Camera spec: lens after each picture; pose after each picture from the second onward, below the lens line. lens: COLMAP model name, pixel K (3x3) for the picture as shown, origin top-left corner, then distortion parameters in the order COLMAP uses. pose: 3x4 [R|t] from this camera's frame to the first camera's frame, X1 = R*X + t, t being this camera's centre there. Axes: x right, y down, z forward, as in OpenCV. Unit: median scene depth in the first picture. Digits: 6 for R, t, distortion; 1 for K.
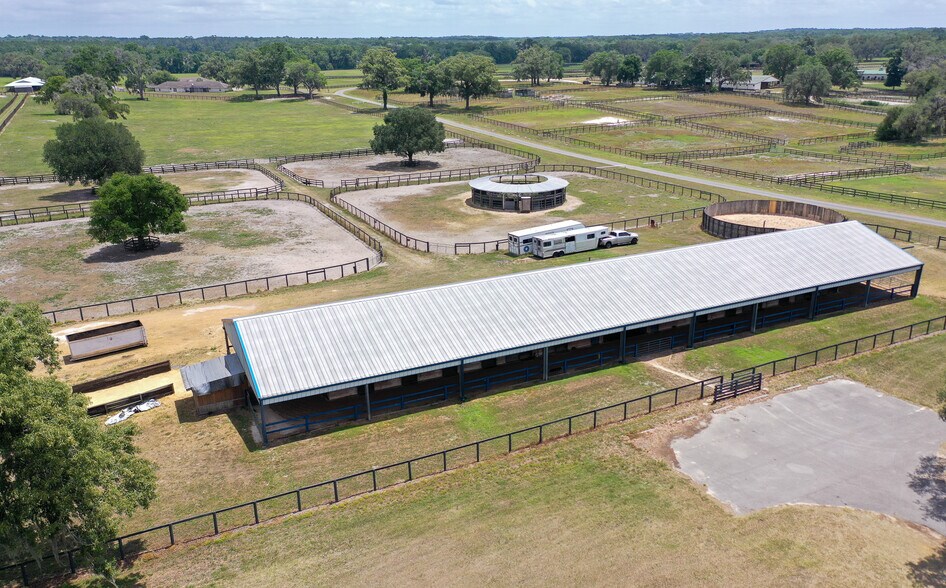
lens RADIAL K [[761.4, 0, 472.8], [0, 761.4, 292.8], [0, 0, 1]] dist [-0.005682, -0.002561]
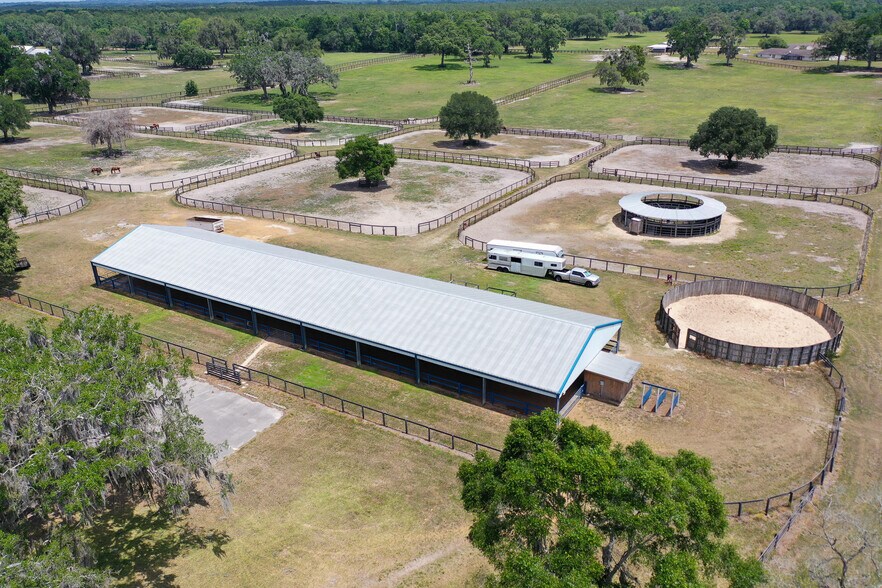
lens RADIAL K [[684.7, 0, 443.5], [0, 684.7, 295.0], [0, 0, 1]] dist [-0.001018, 0.005729]
pose [[0.538121, 0.335948, -0.773023, 0.825514], [-0.255349, 0.939013, 0.230331, -0.217353], [0.803258, 0.073445, 0.591086, 0.340147]]
